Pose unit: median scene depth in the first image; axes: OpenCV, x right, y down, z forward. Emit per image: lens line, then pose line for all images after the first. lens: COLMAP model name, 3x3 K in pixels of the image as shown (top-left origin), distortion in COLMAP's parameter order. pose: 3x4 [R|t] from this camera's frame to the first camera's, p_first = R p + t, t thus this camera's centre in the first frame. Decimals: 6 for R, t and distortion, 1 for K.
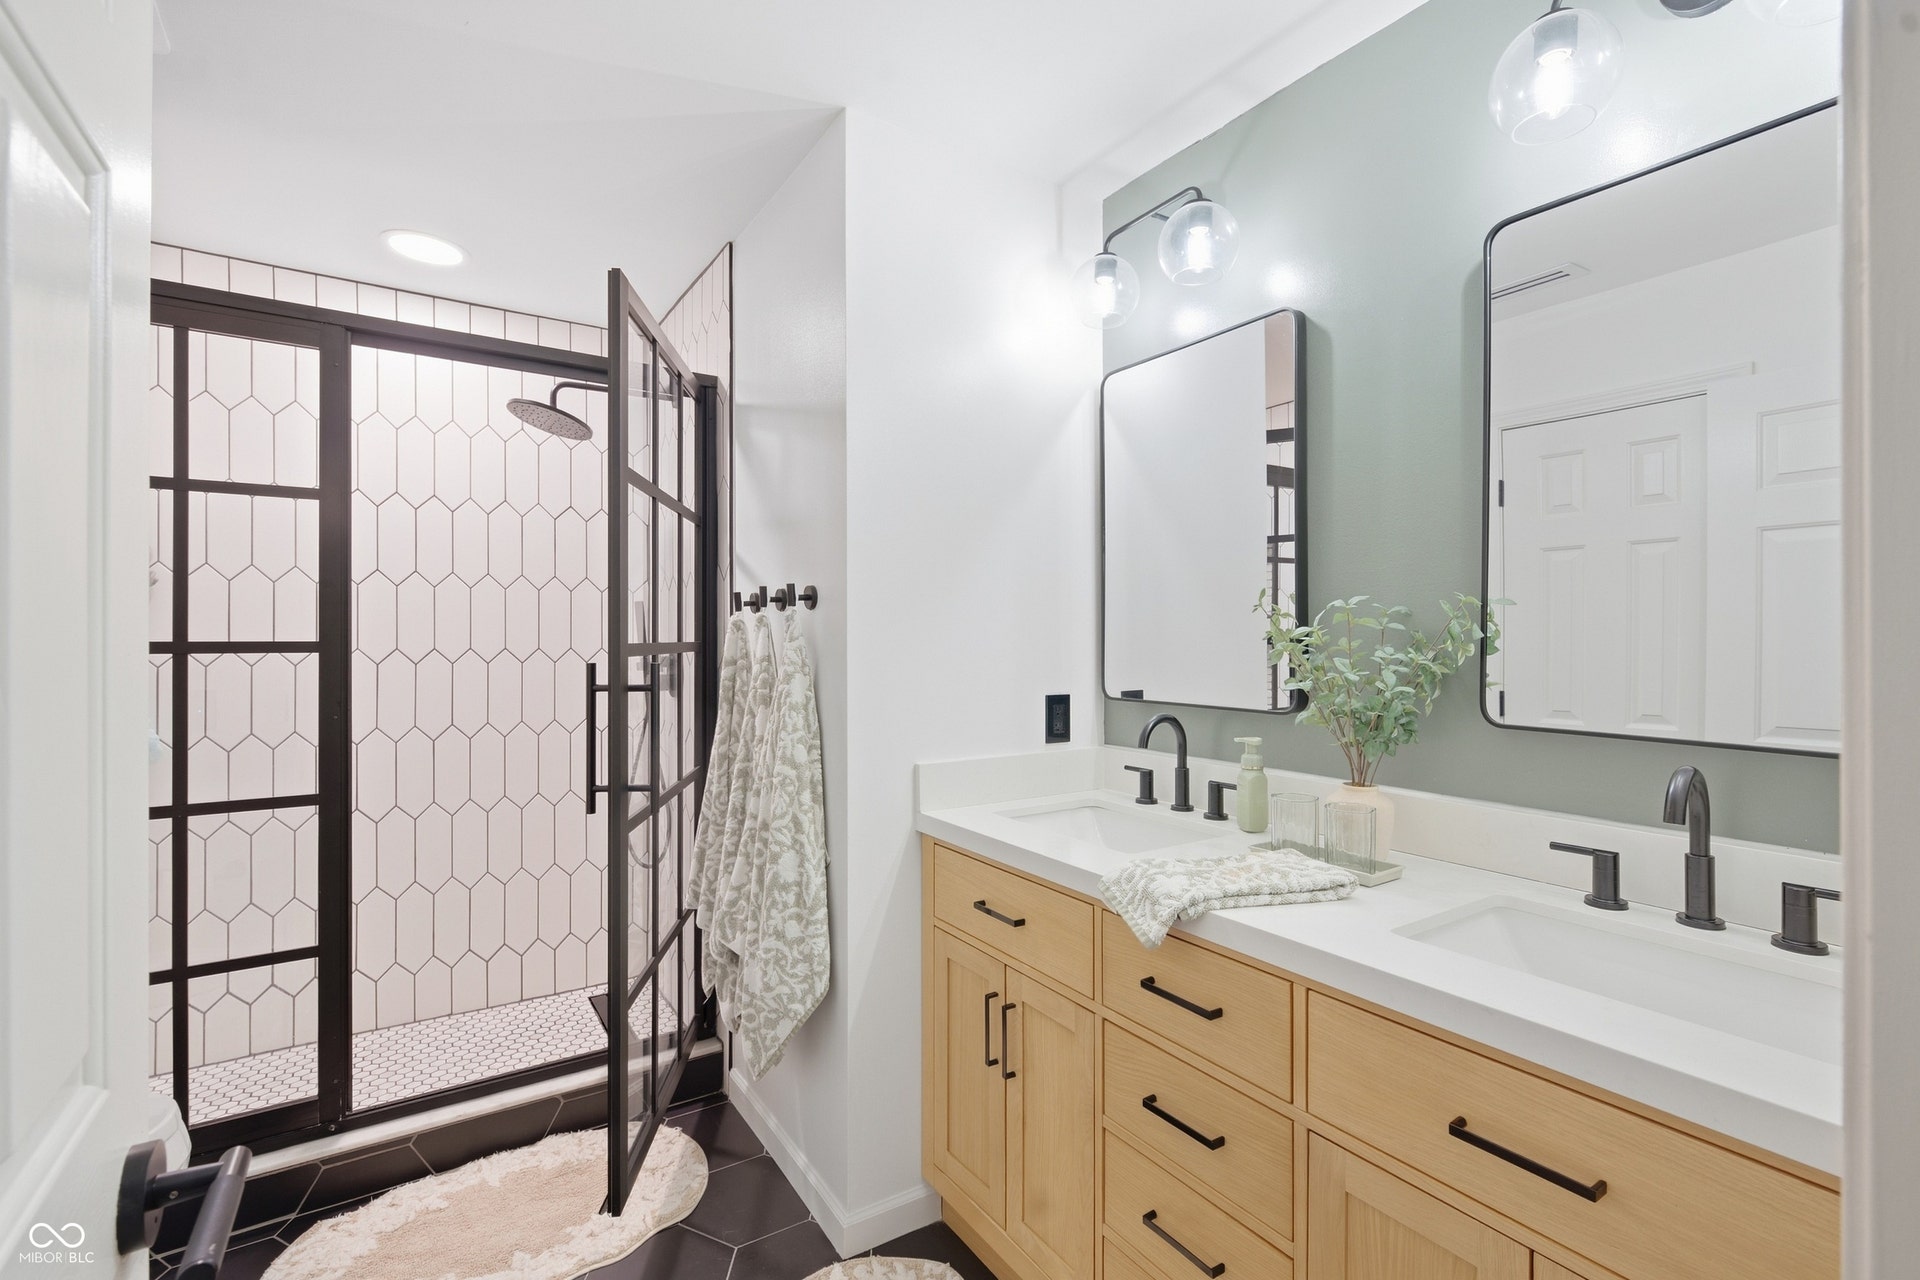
lens RADIAL K [[894.5, 0, 952.7], [0, 894.5, 636.6], [0, 0, 1]] dist [-0.000201, -0.000832]
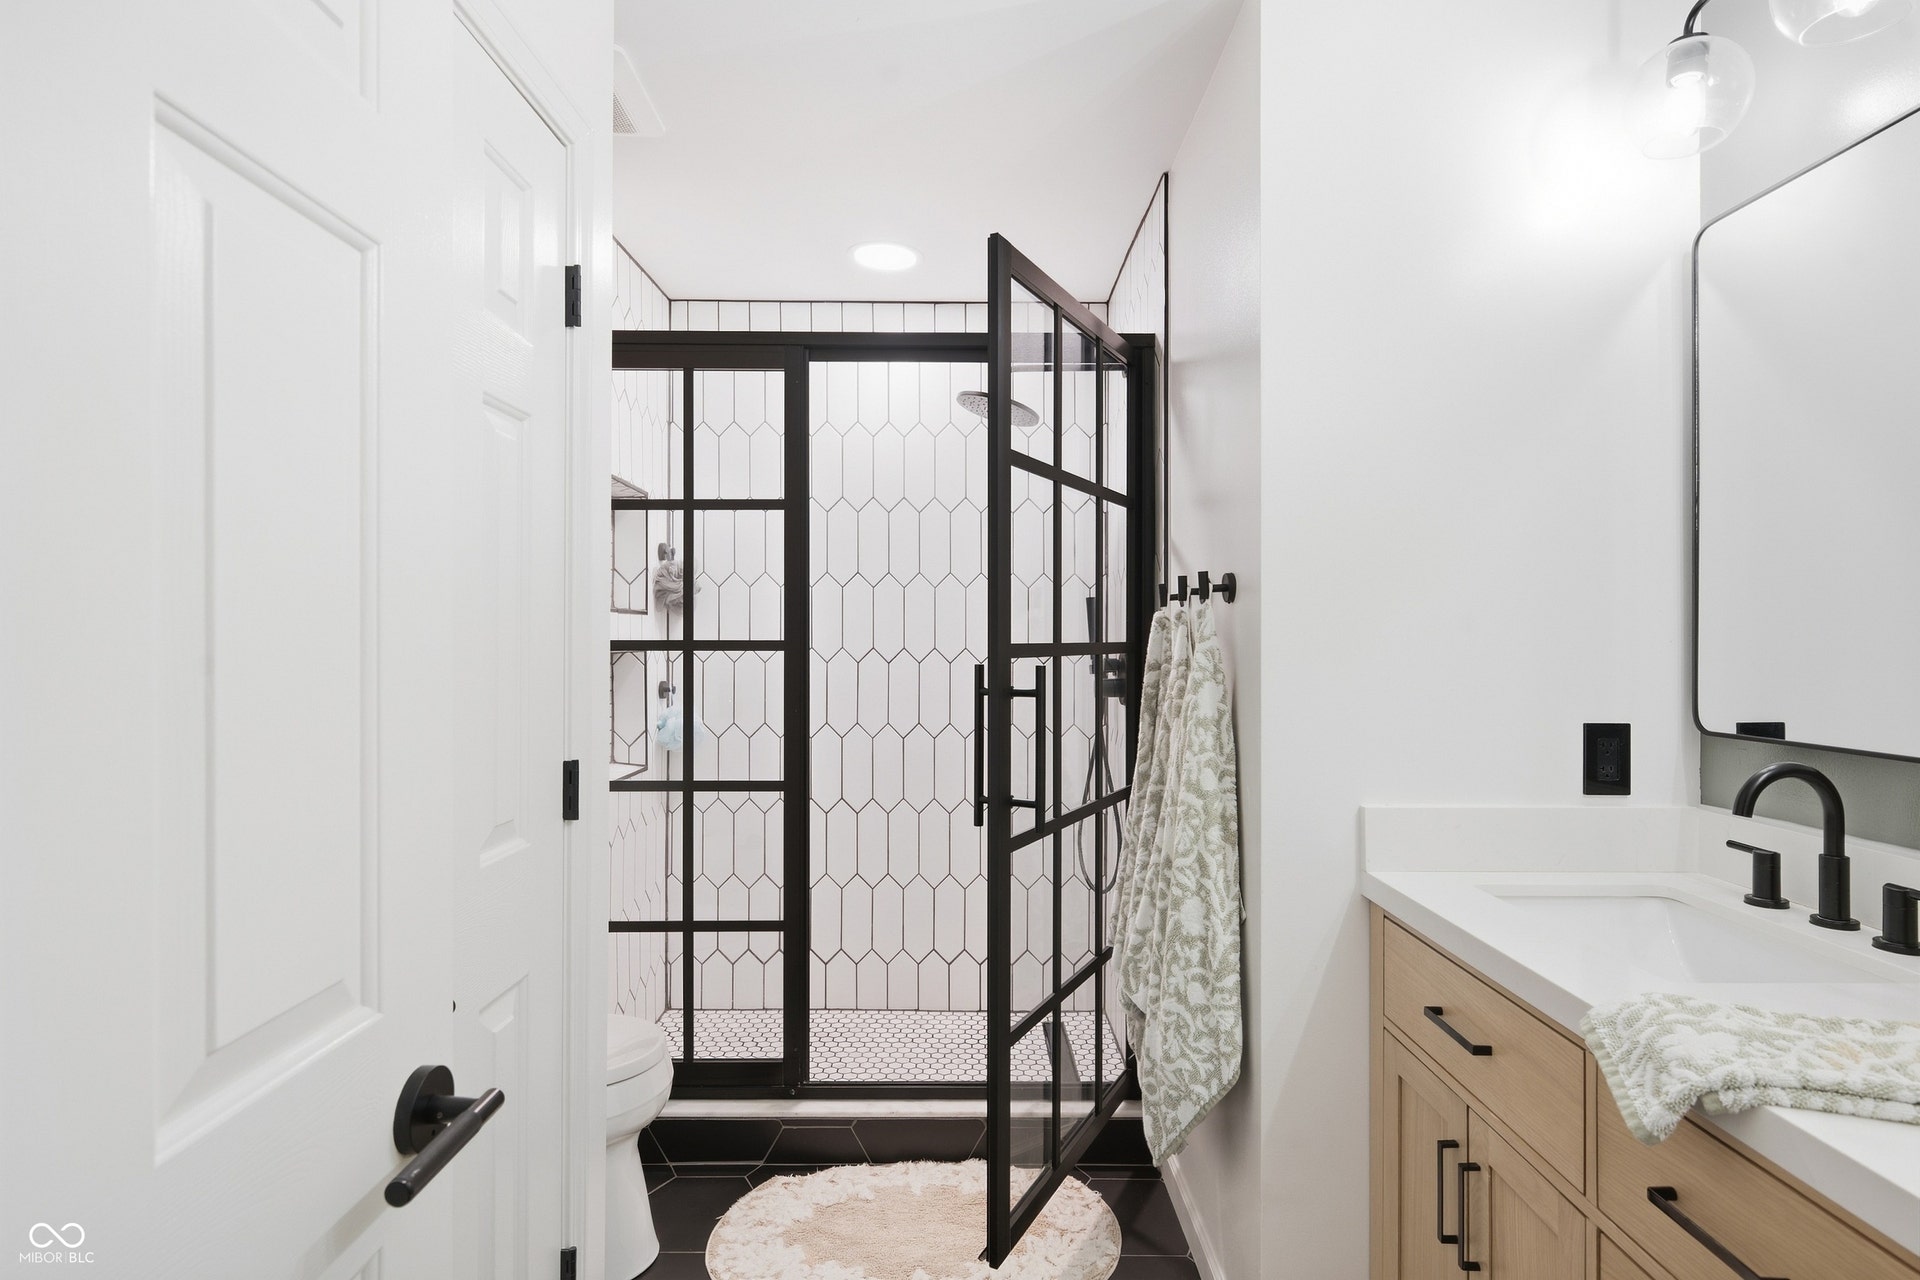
lens RADIAL K [[1010.4, 0, 960.0], [0, 1010.4, 640.0], [0, 0, 1]] dist [0.003951, -0.000433]
pose [[0.824326, 0.002263, -0.566111, 0.164532], [-0.000469, 0.999994, 0.003315, 0.000581], [0.566115, -0.002467, 0.824322, 0.114282]]
